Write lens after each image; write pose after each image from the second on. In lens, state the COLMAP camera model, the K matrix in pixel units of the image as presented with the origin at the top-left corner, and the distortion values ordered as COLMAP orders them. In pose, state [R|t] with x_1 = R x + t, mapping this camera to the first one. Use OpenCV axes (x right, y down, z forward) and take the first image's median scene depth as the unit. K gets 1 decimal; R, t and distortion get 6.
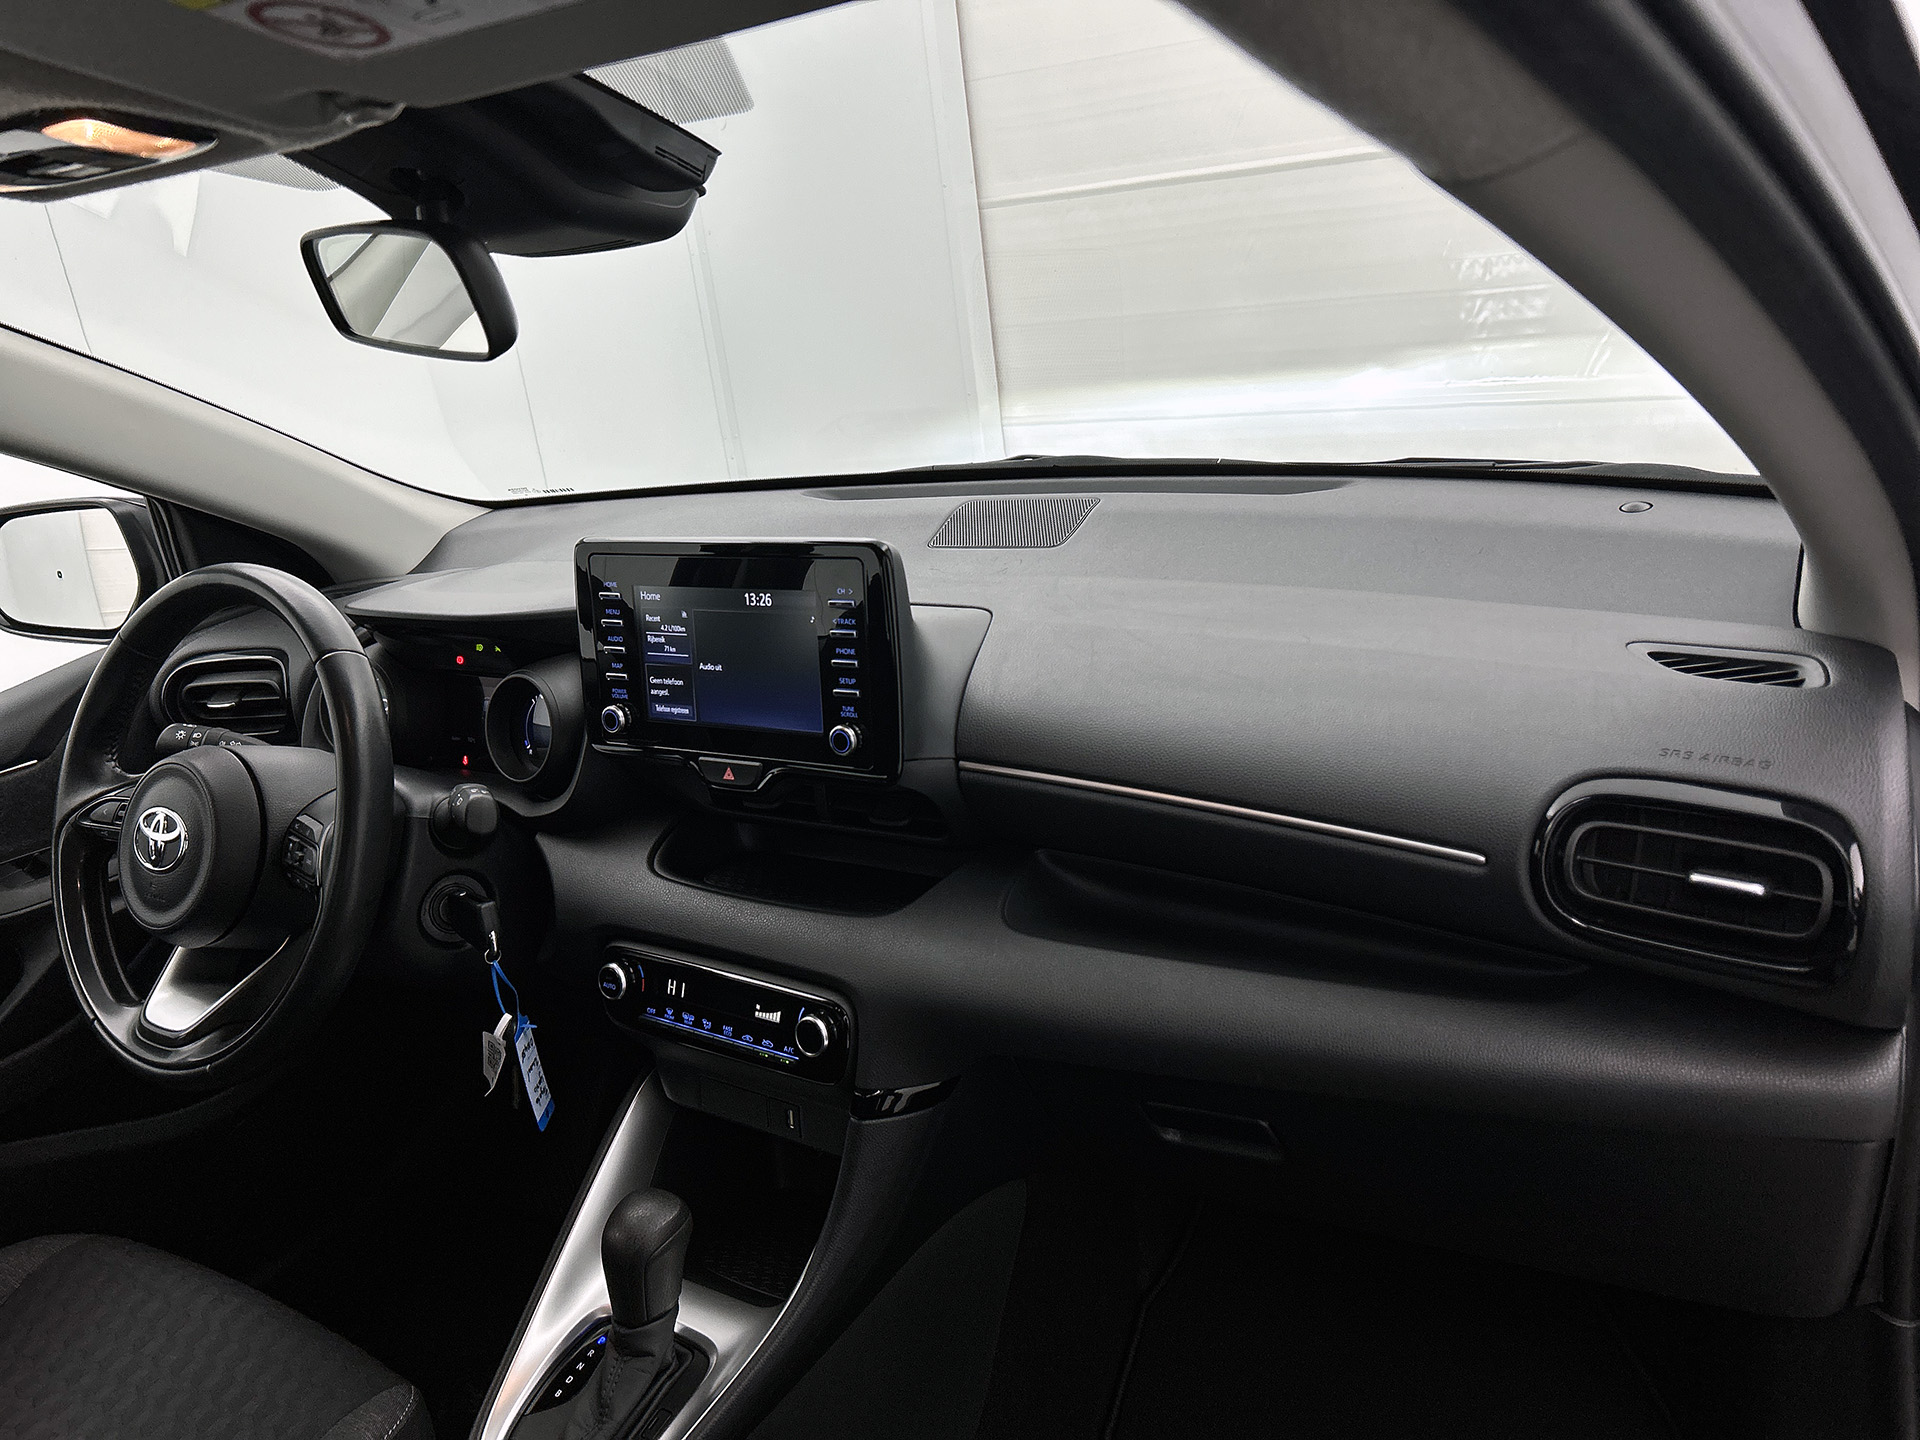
lens RADIAL K [[1457.6, 0, 946.9], [0, 1457.6, 706.9], [0, 0, 1]] dist [0.053464, -0.060457]
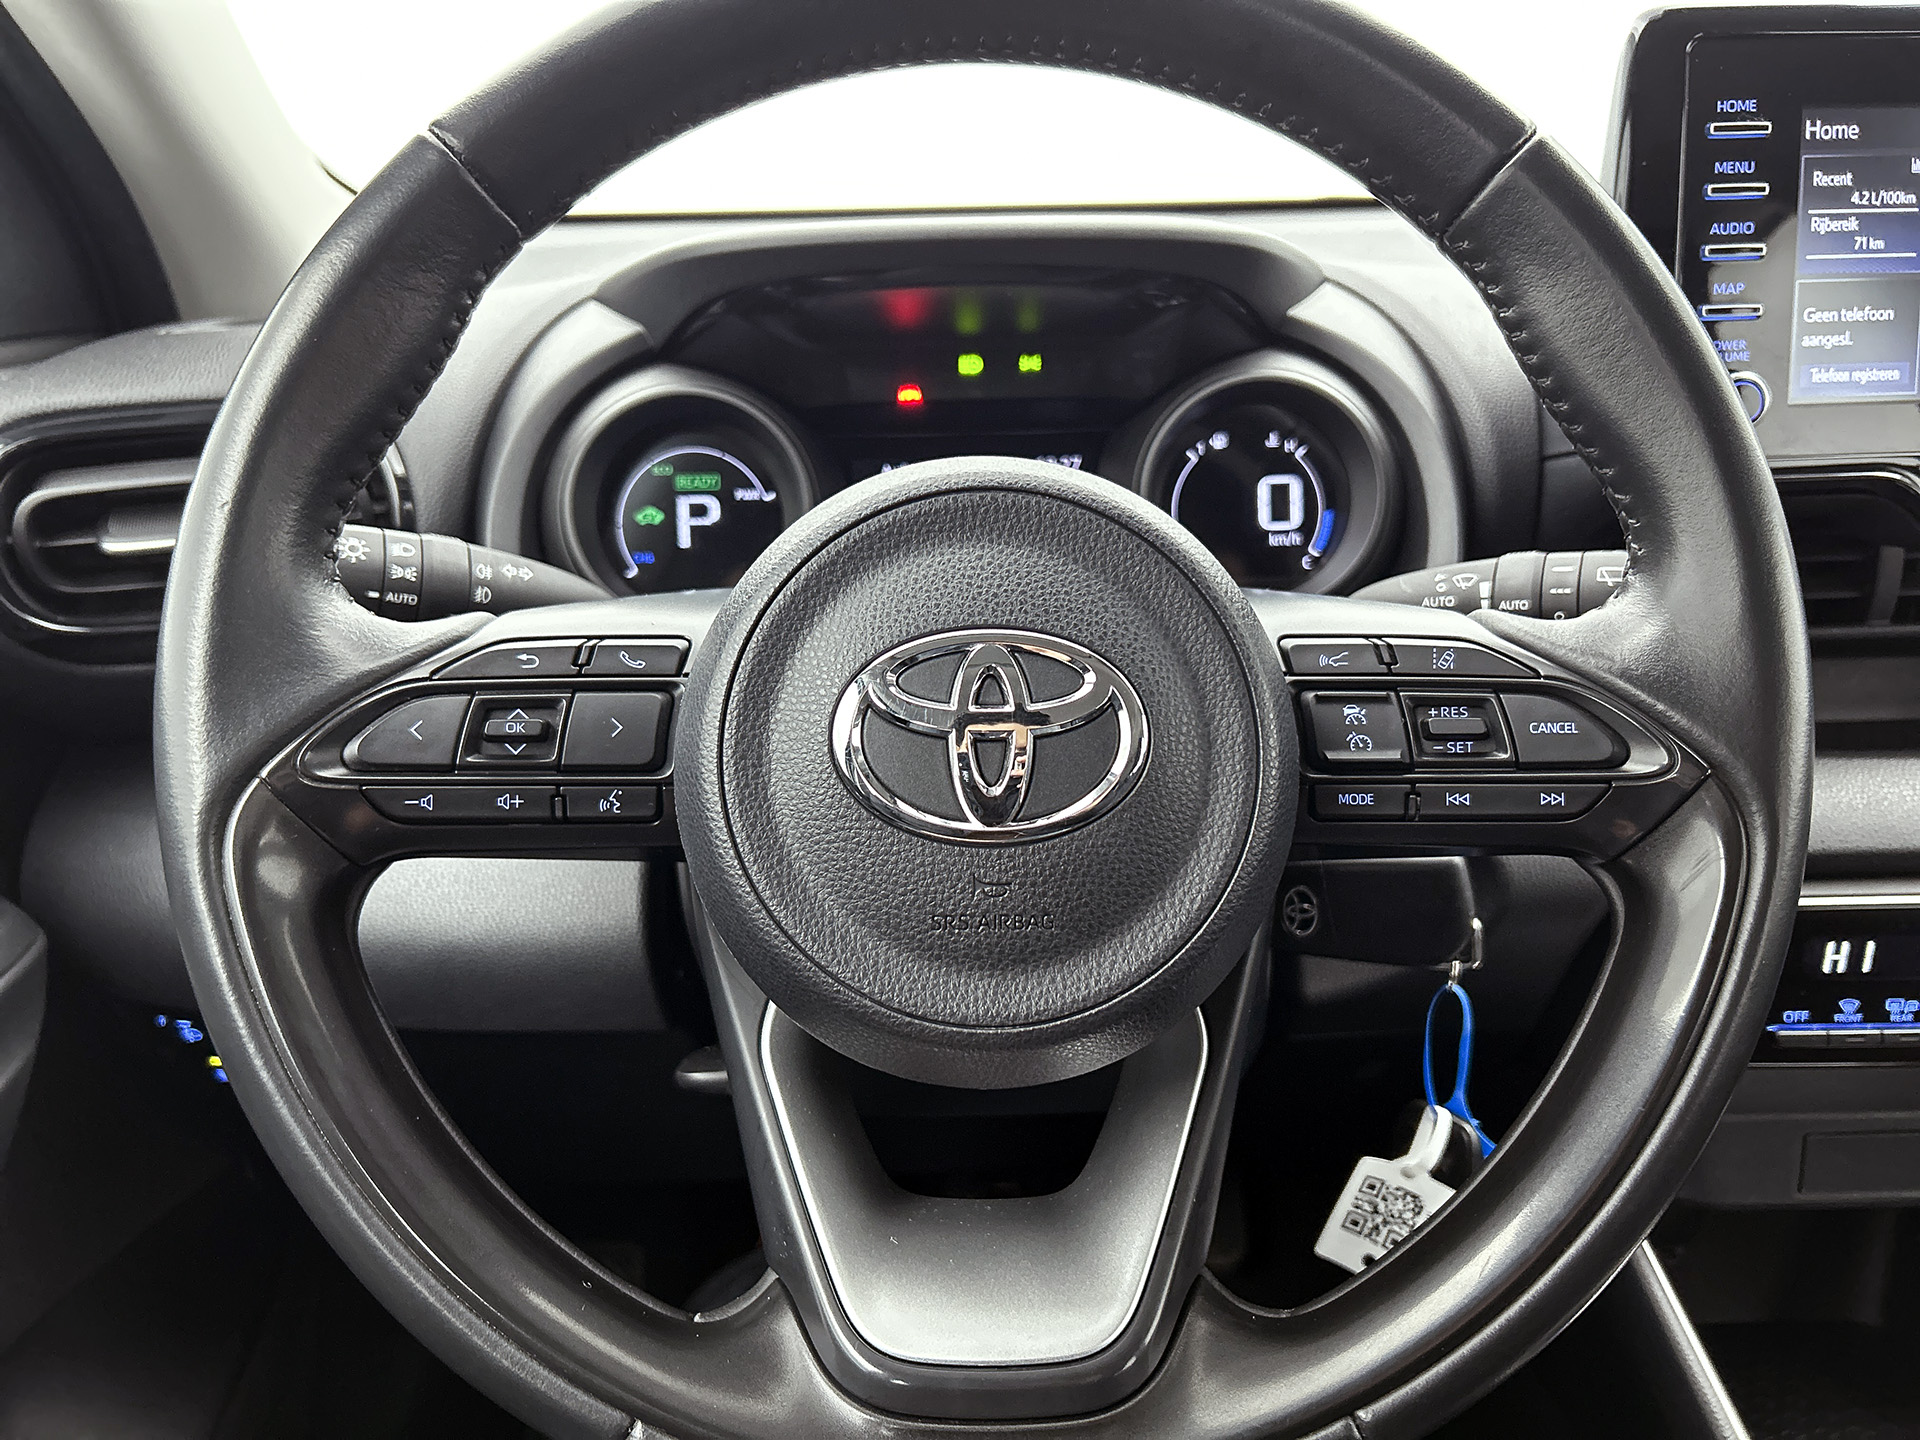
lens RADIAL K [[1445.3, 0, 960.7], [0, 1445.3, 725.0], [0, 0, 1]] dist [0.039335, -0.073476]
pose [[0.835317, -0.079772, 0.543950, -0.709001], [0.097536, 0.995225, -0.003828, 0.090409], [-0.541047, 0.056252, 0.839109, 0.768735]]
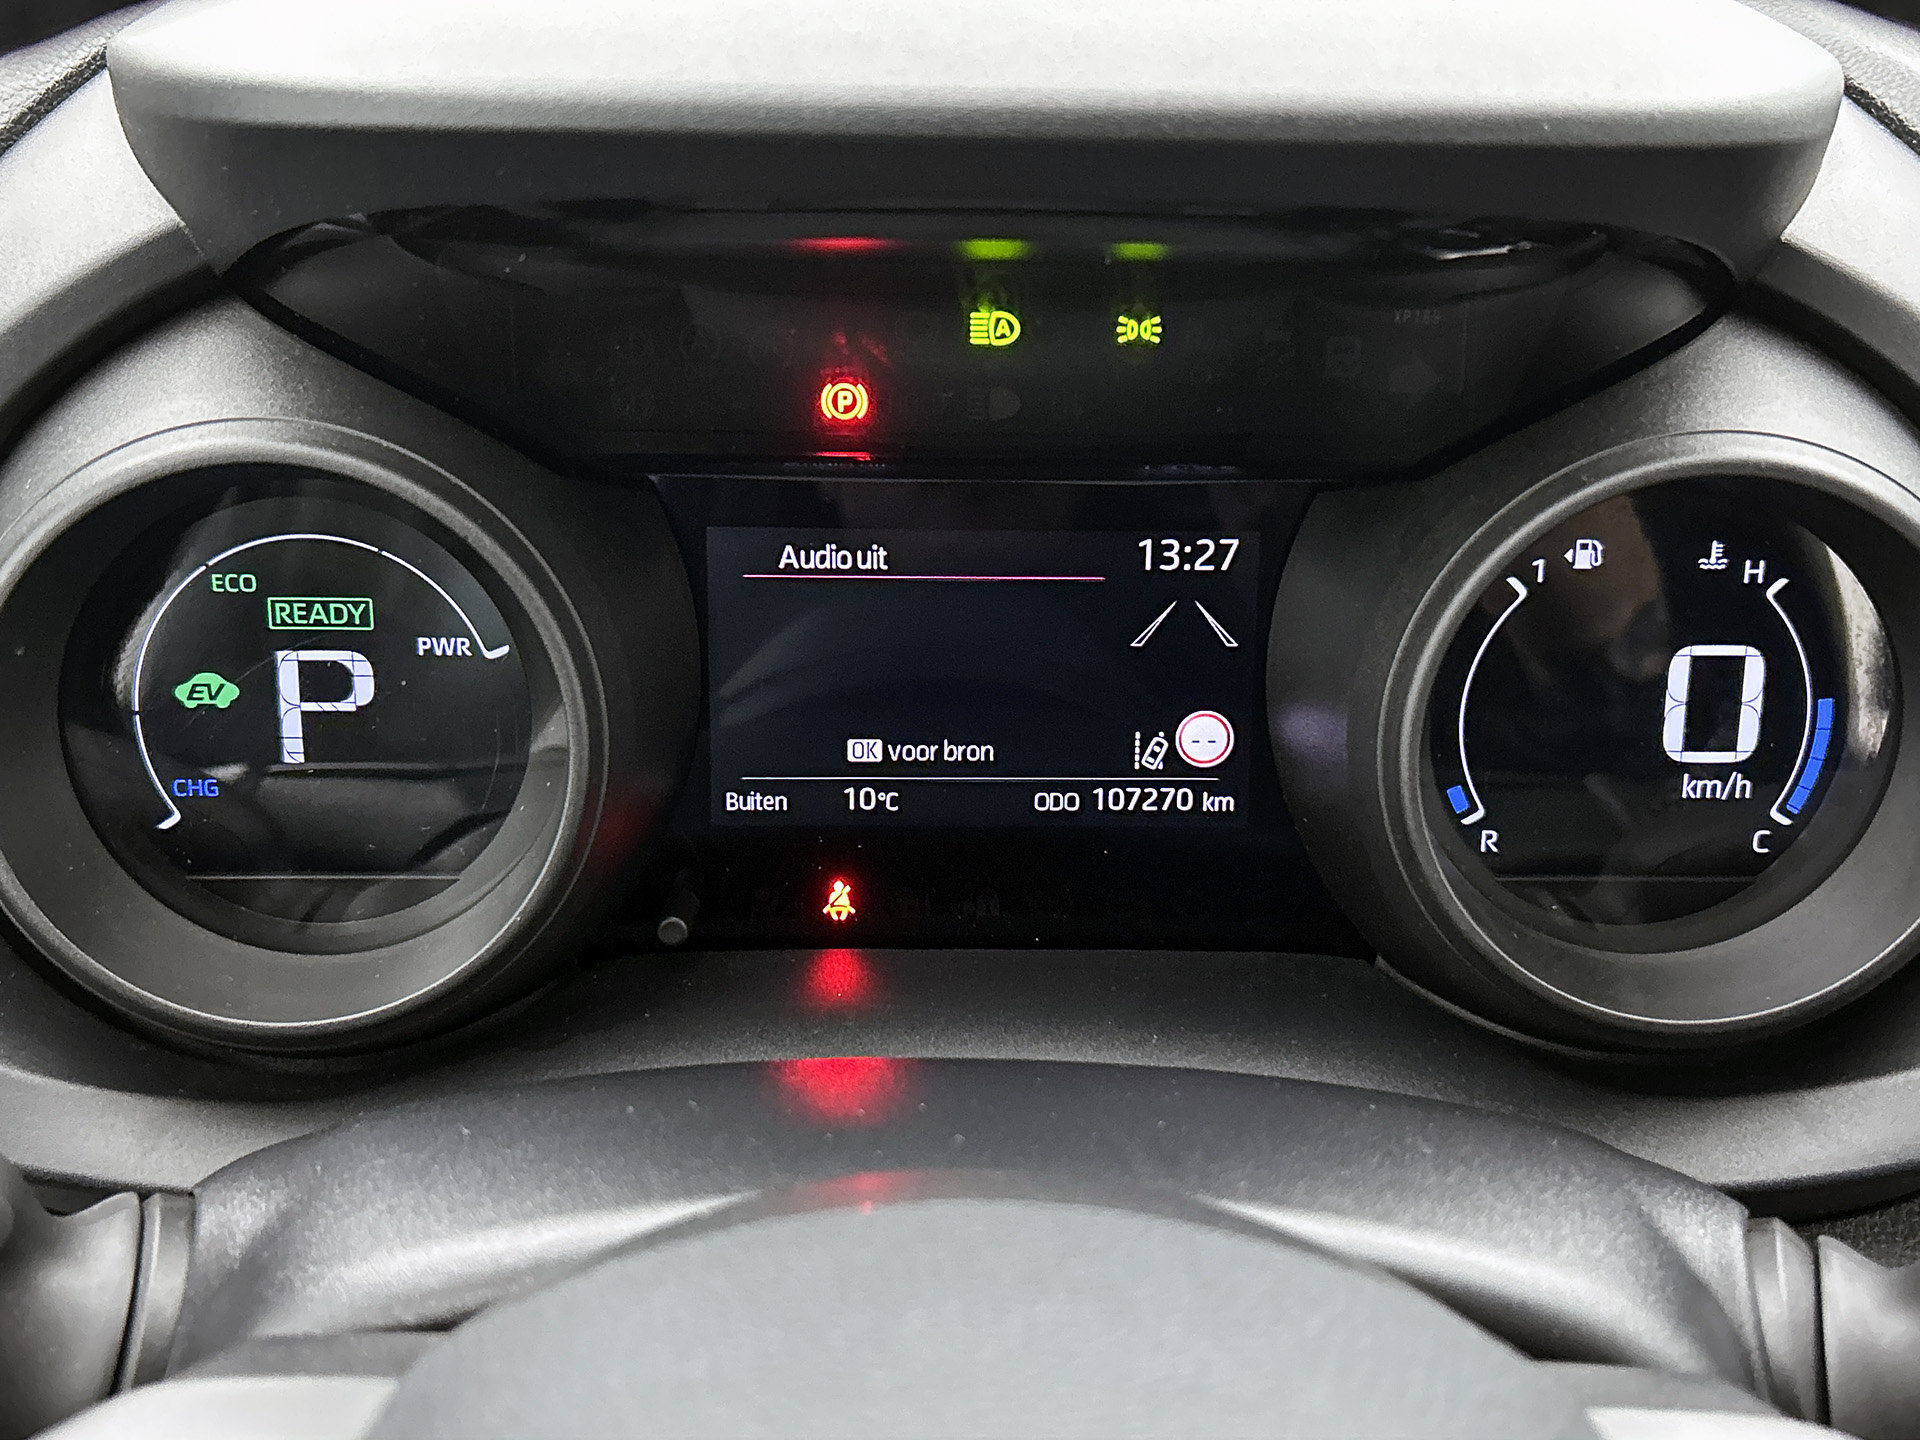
lens RADIAL K [[1972.8, 0, 993.4], [0, 1972.8, 720.1], [0, 0, 1]] dist [0.013302, -0.000035]
pose [[0.832765, -0.159643, 0.530109, -0.566511], [0.058445, 0.977522, 0.202569, -0.051509], [-0.550533, -0.137710, 0.823377, 0.962123]]
